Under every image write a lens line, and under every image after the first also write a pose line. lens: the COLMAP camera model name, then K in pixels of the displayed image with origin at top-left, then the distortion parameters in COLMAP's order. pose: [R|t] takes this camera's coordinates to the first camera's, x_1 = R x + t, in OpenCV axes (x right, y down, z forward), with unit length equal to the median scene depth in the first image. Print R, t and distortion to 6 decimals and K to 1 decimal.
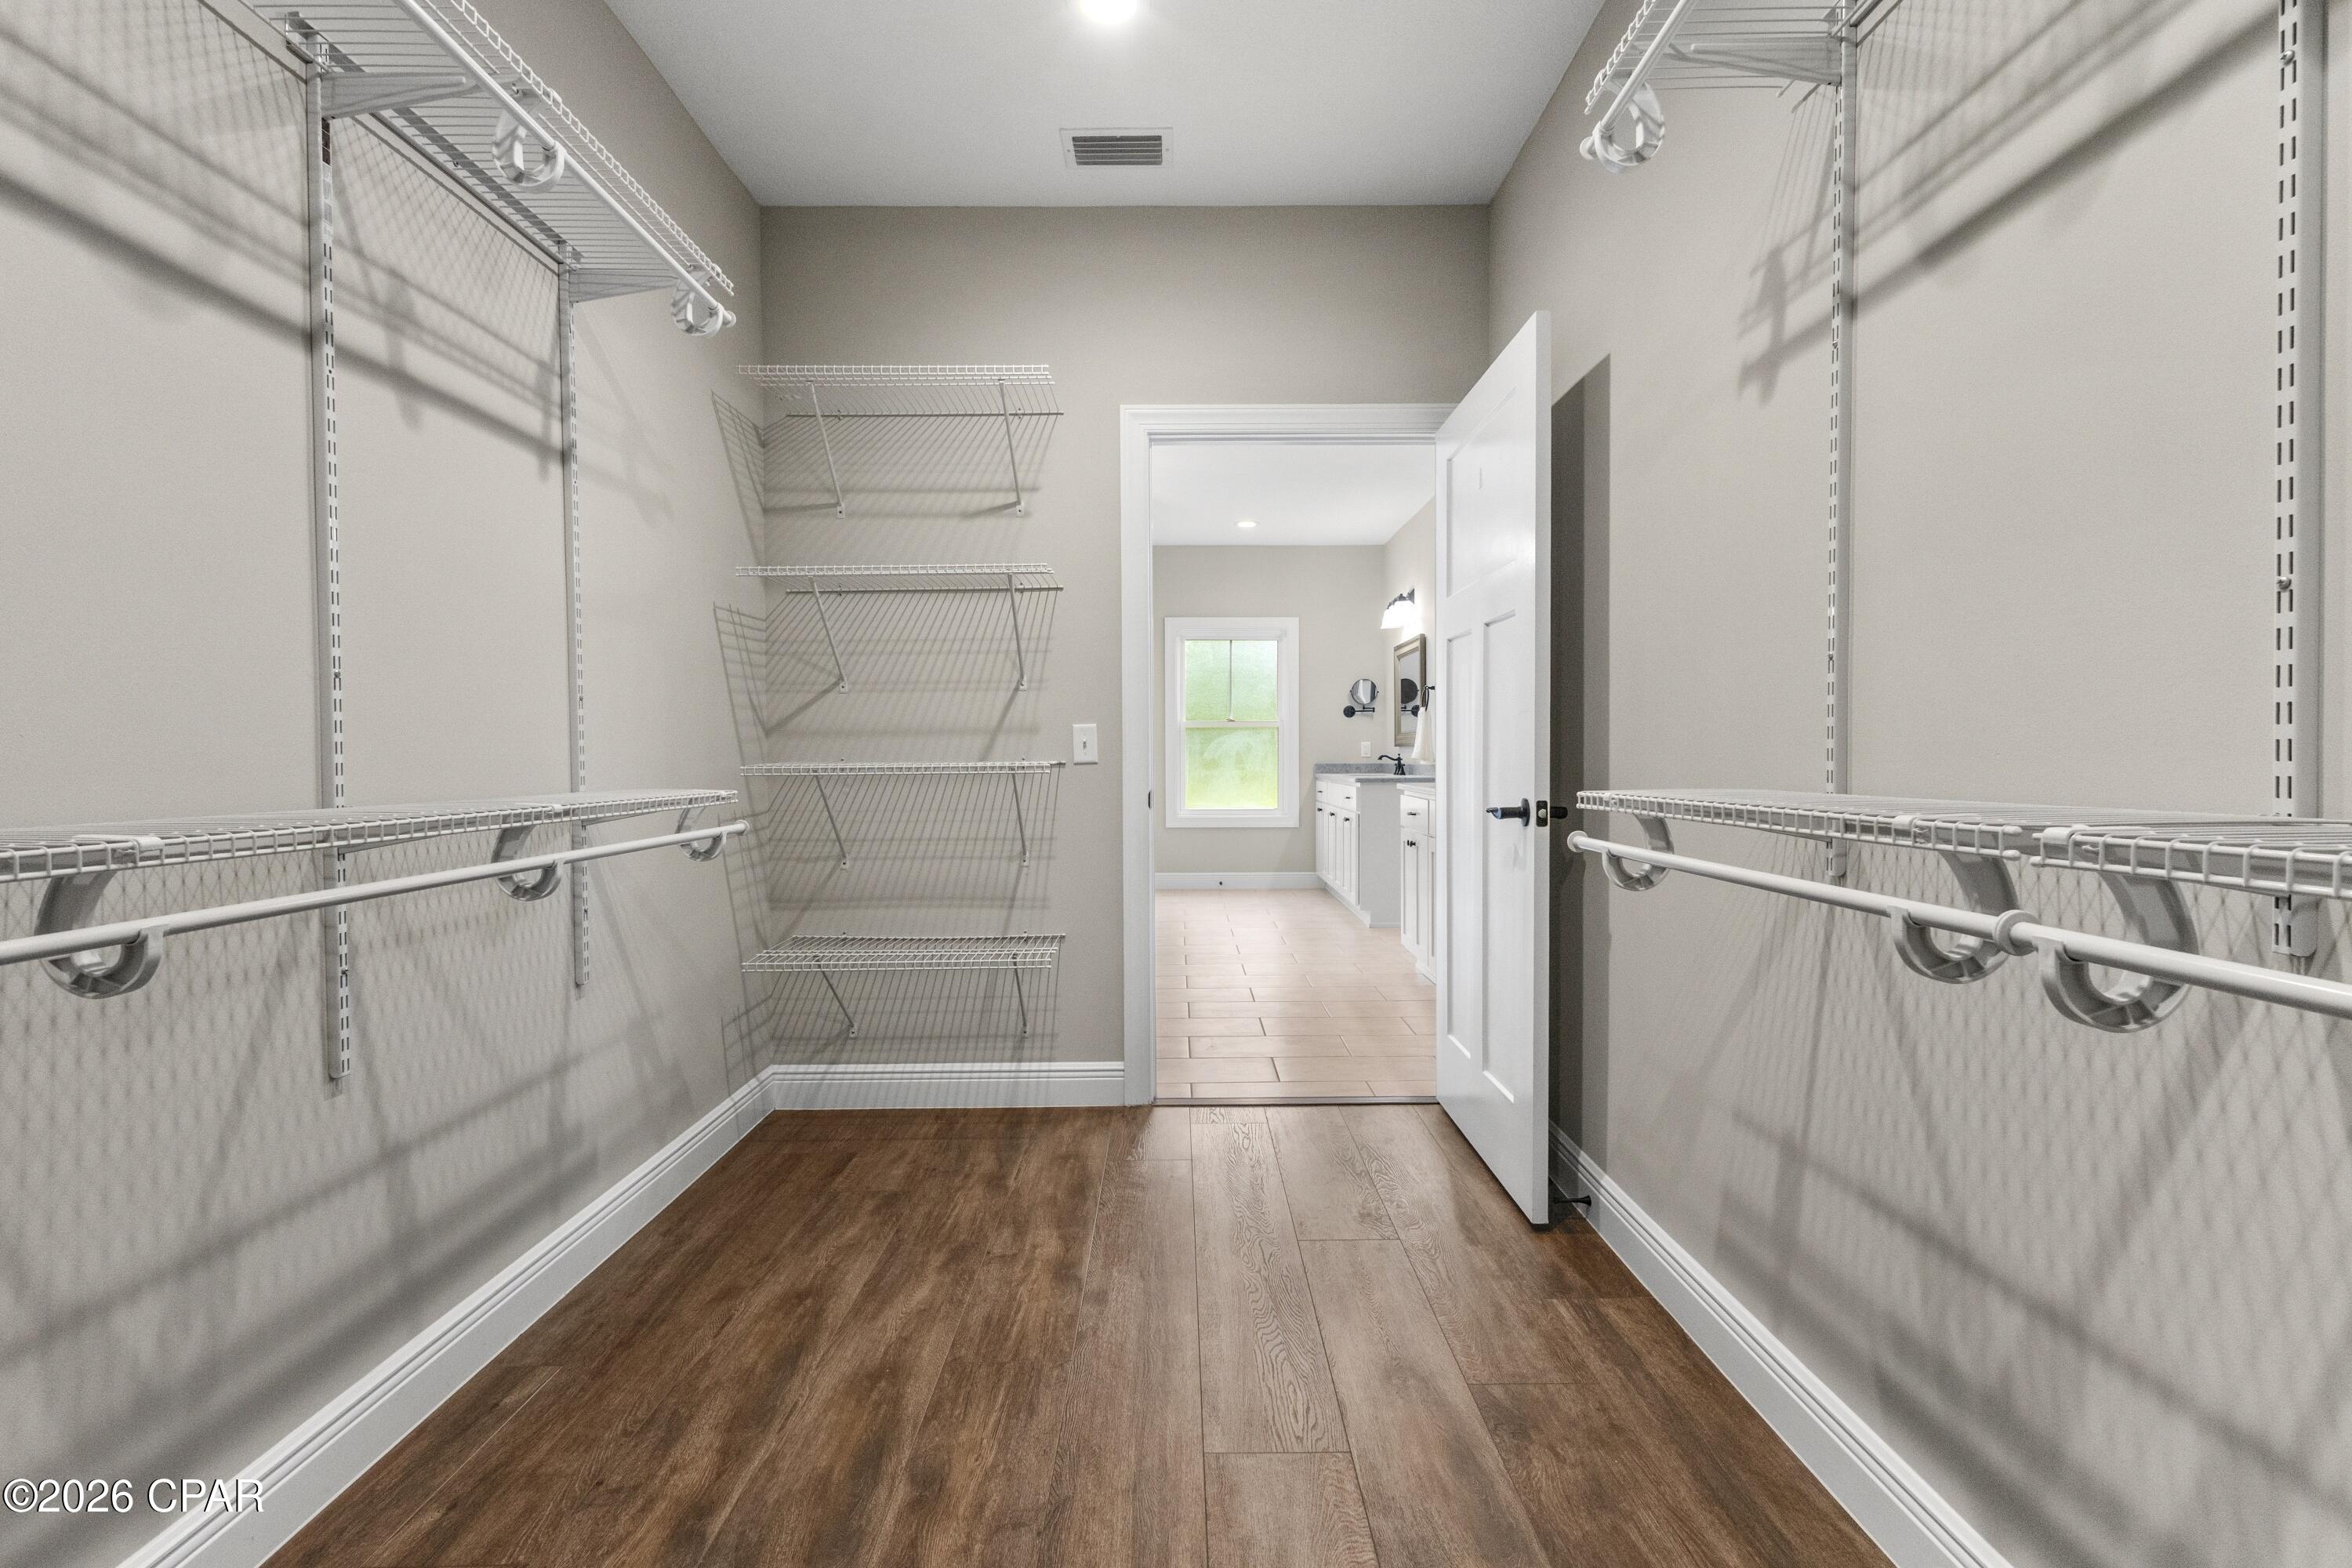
lens RADIAL K [[1110.0, 0, 1171.8], [0, 1110.0, 732.8], [0, 0, 1]] dist [0.000042, 0.001278]
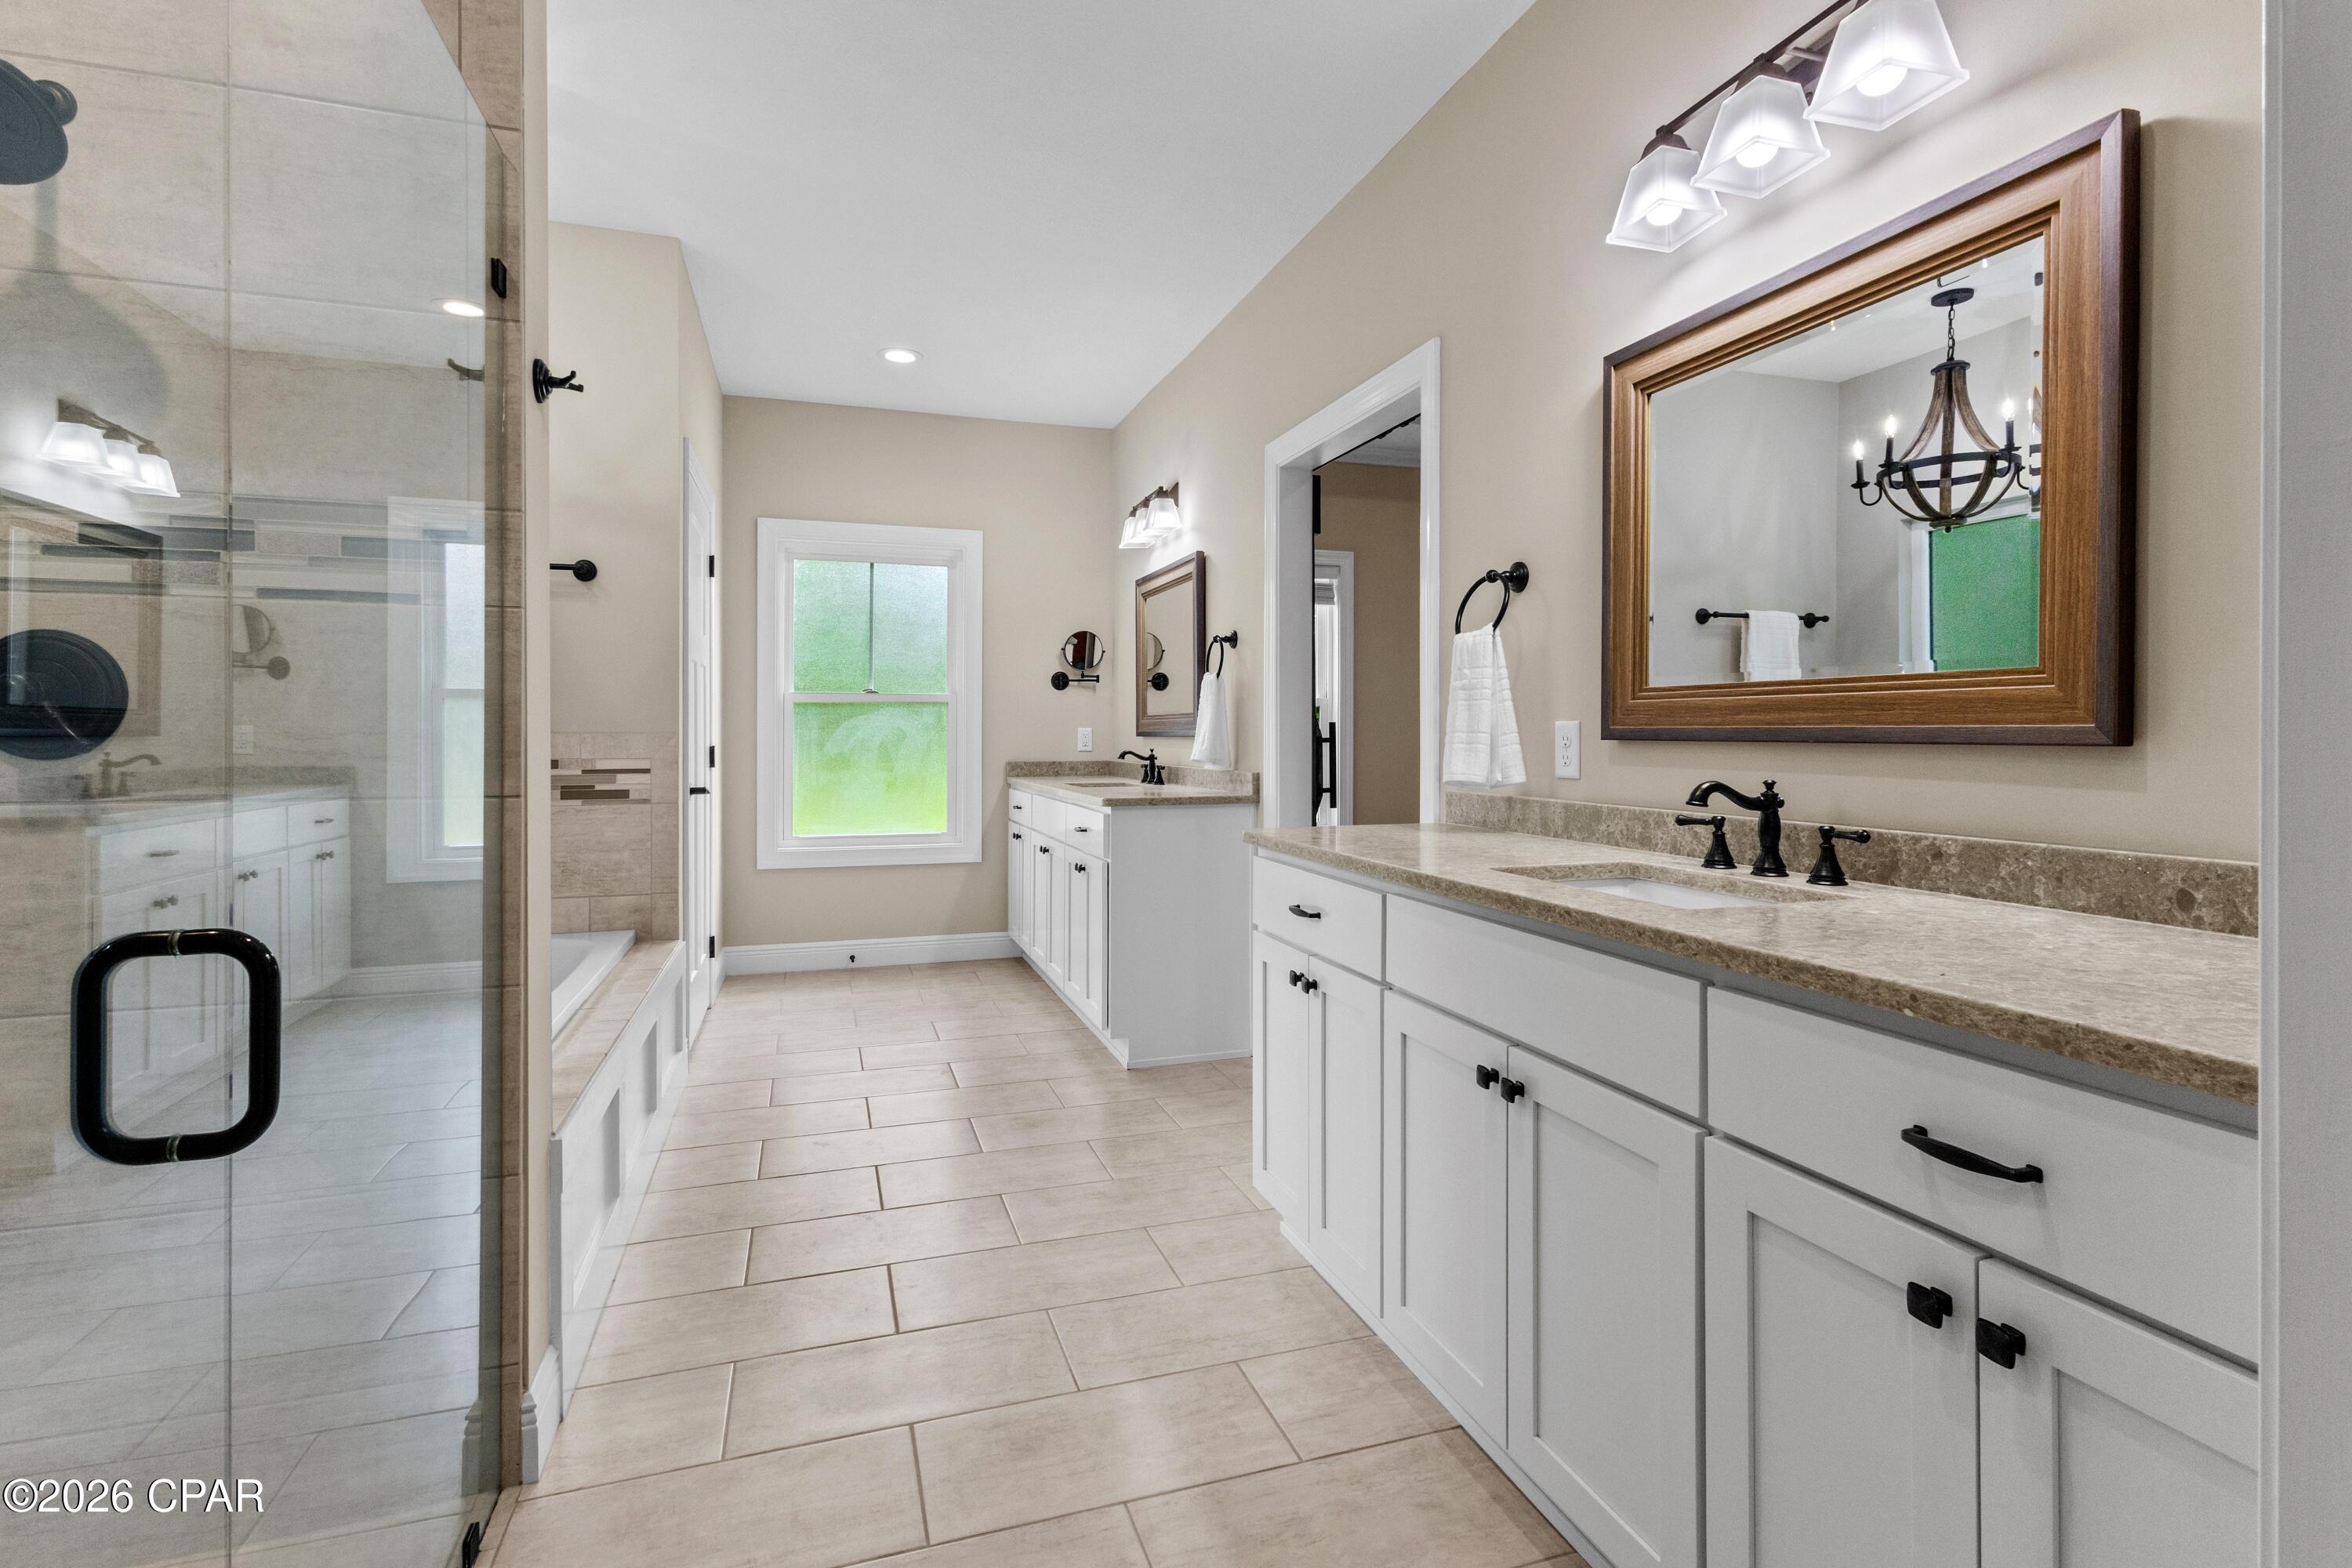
lens RADIAL K [[1110.0, 0, 1171.8], [0, 1110.0, 732.8], [0, 0, 1]] dist [0.000042, 0.001278]
pose [[0.951445, 0.004323, 0.307790, 0.024714], [-0.010243, 0.999792, 0.017620, -0.001092], [-0.307650, -0.019917, 0.951291, 0.397336]]
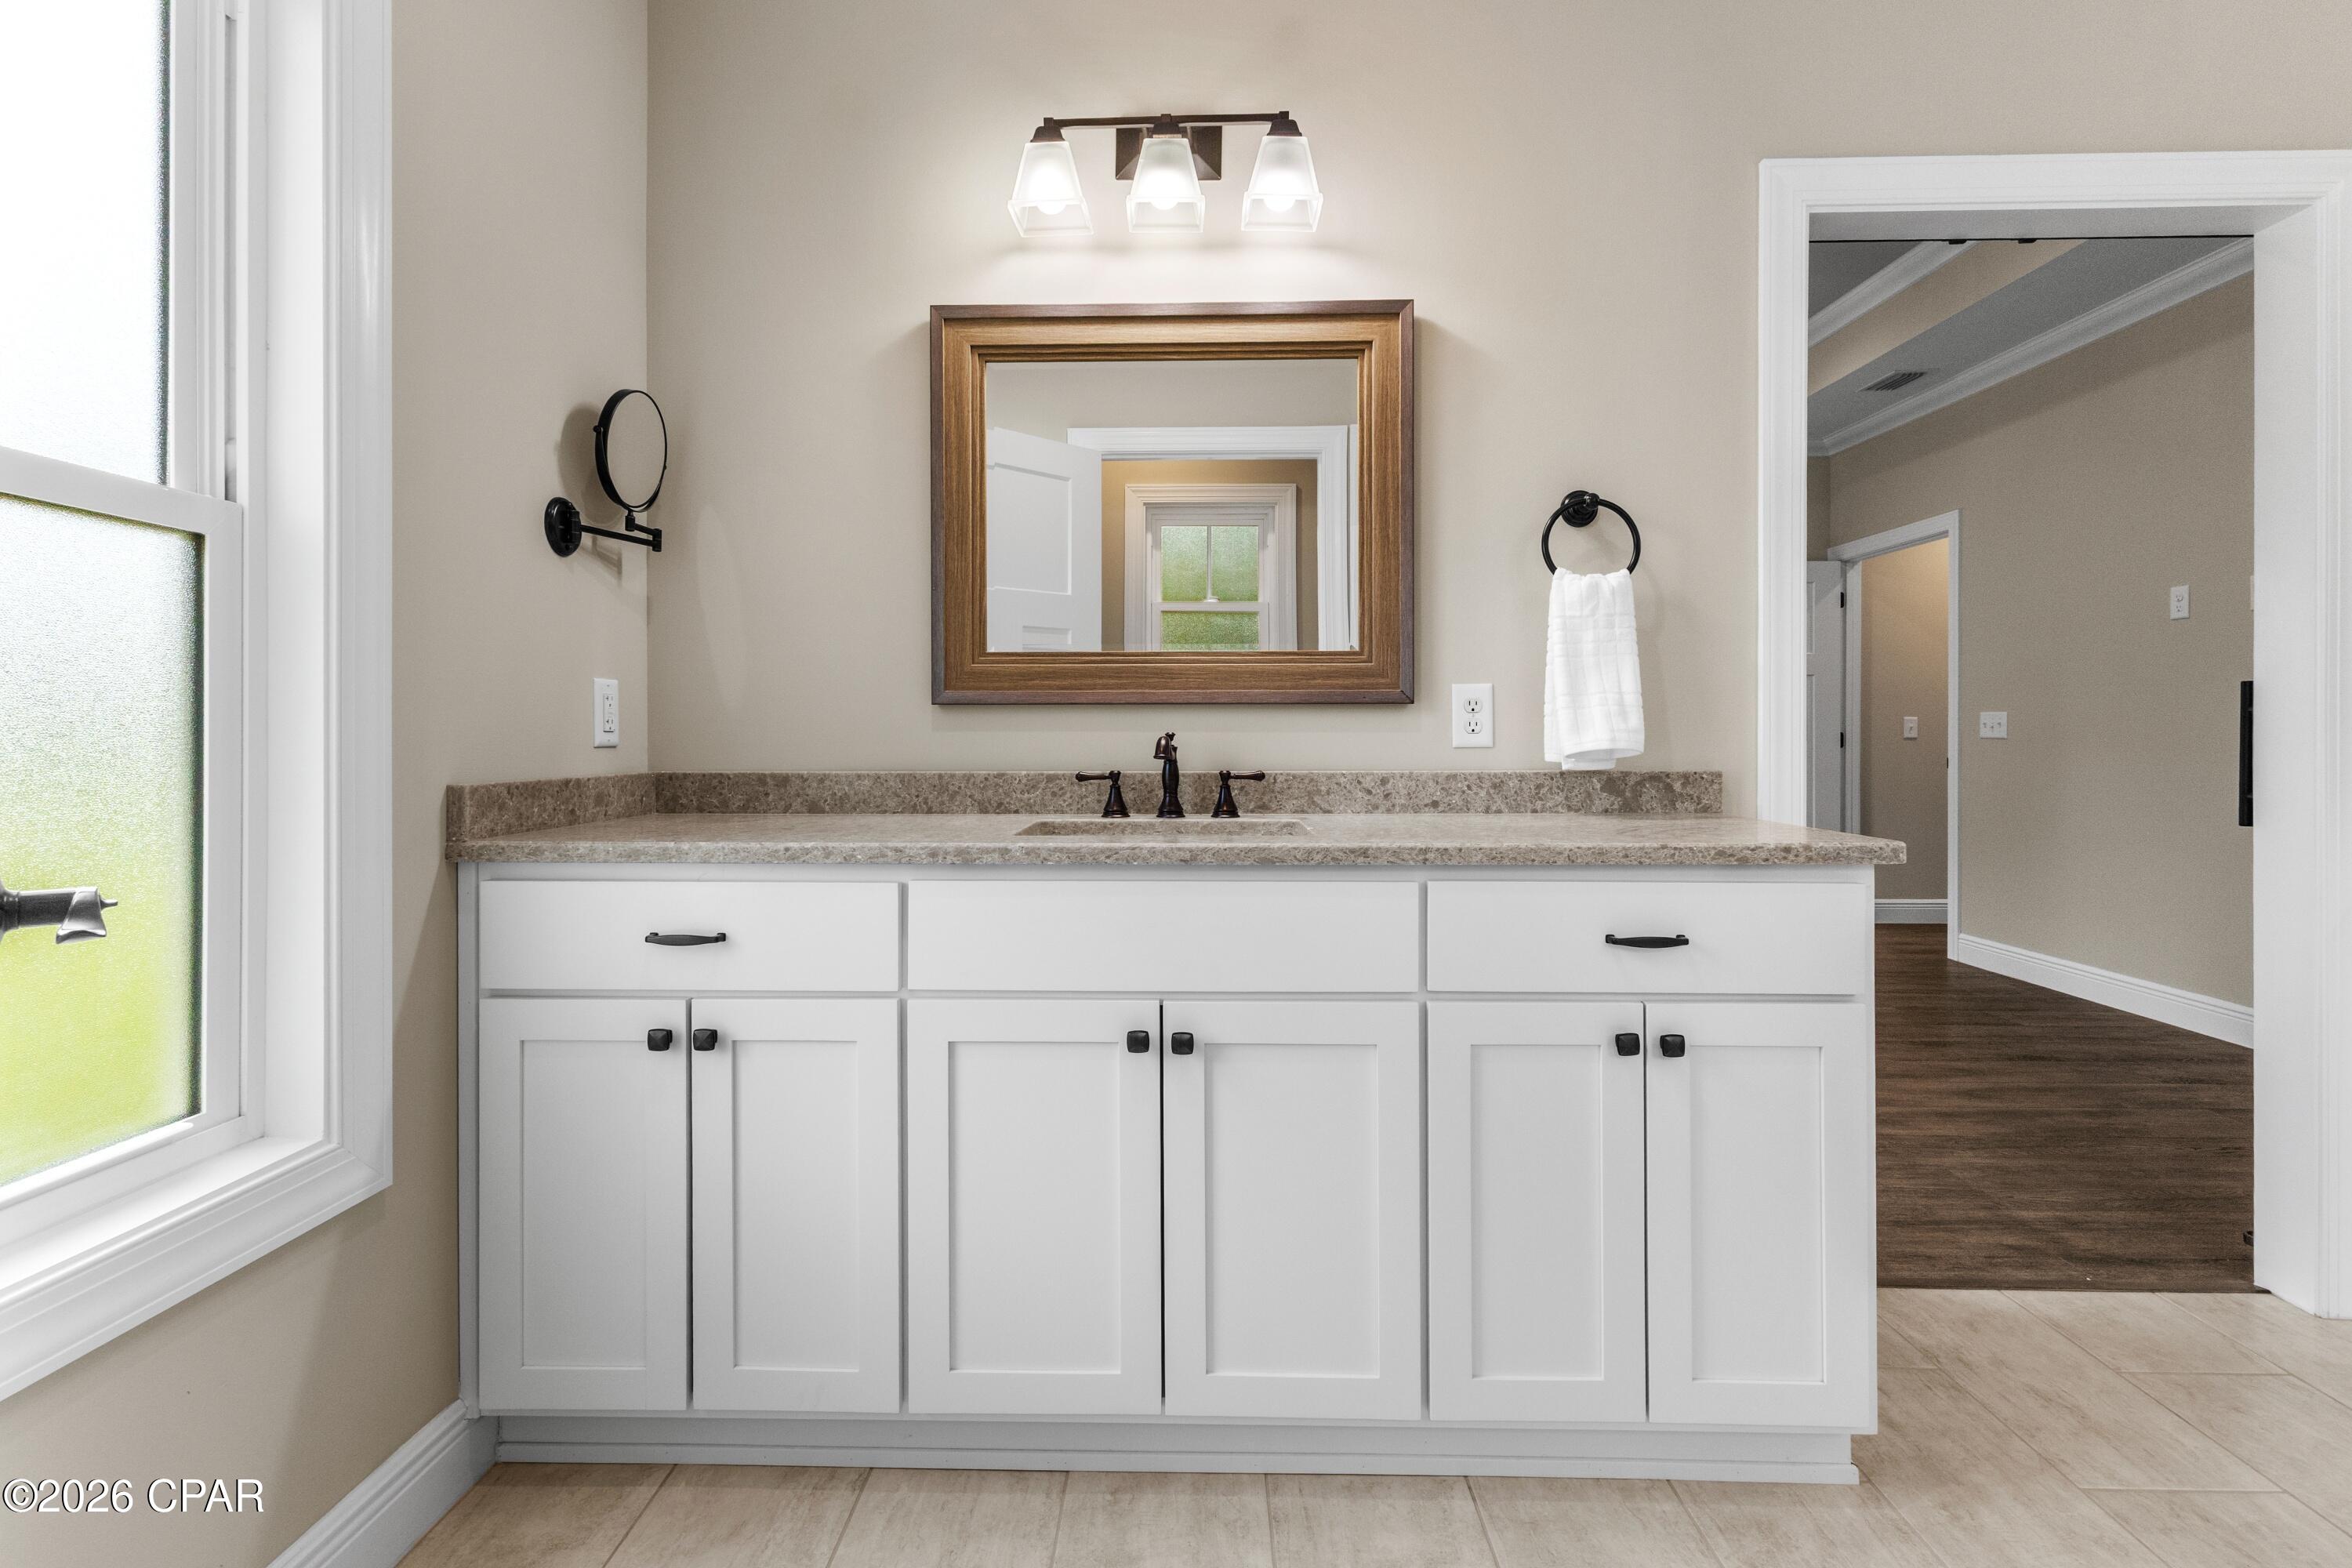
lens RADIAL K [[1110.0, 0, 1171.8], [0, 1110.0, 732.8], [0, 0, 1]] dist [0.000042, 0.001278]
pose [[0.024406, -0.002611, 0.999699, -0.048521], [-0.019553, 0.999804, 0.003089, 0.017923], [-0.999511, -0.019622, 0.024350, 0.966381]]
